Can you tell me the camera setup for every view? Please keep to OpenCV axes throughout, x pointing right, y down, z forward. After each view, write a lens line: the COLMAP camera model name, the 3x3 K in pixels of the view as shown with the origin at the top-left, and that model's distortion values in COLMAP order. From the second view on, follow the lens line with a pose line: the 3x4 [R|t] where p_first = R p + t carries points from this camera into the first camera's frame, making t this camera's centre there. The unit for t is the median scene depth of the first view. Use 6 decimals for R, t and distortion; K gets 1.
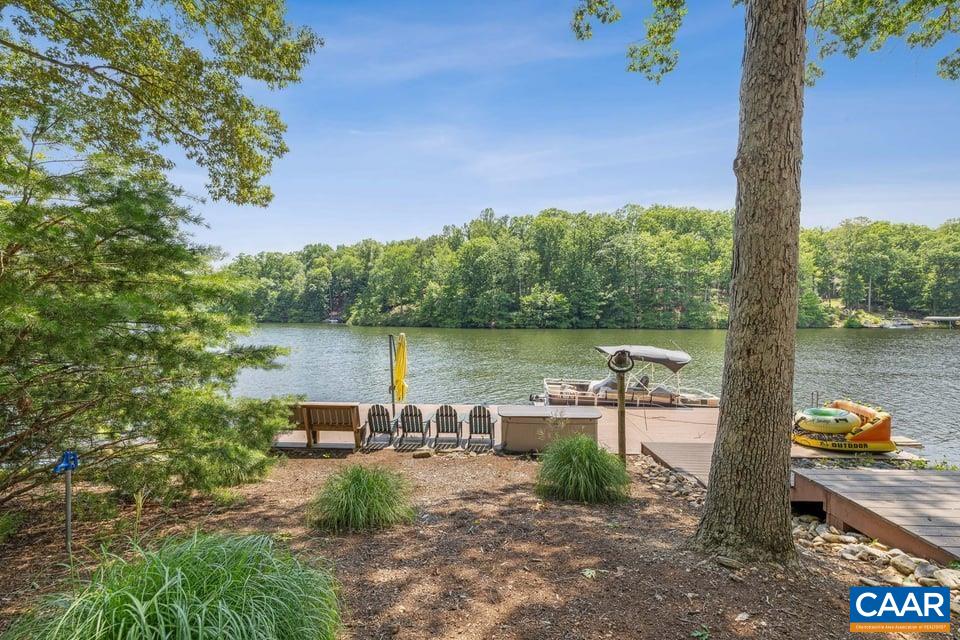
lens RADIAL K [[404.8, 0, 480.5], [0, 404.8, 321.3], [0, 0, 1]] dist [0.007547, -0.000002]
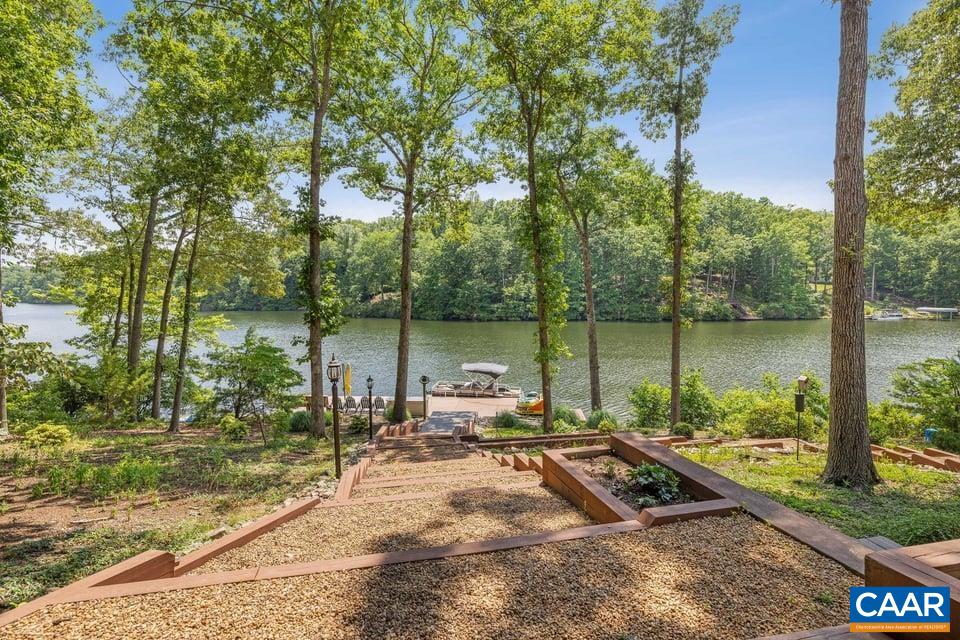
lens RADIAL K [[488.6, 0, 486.6], [0, 488.6, 318.9], [0, 0, 1]] dist [-0.004345, -0.000541]
pose [[0.999998, -0.001837, -0.000566, 0.050389], [0.001858, 0.999166, 0.040798, -0.028695], [0.000490, -0.040799, 0.999167, -0.146393]]
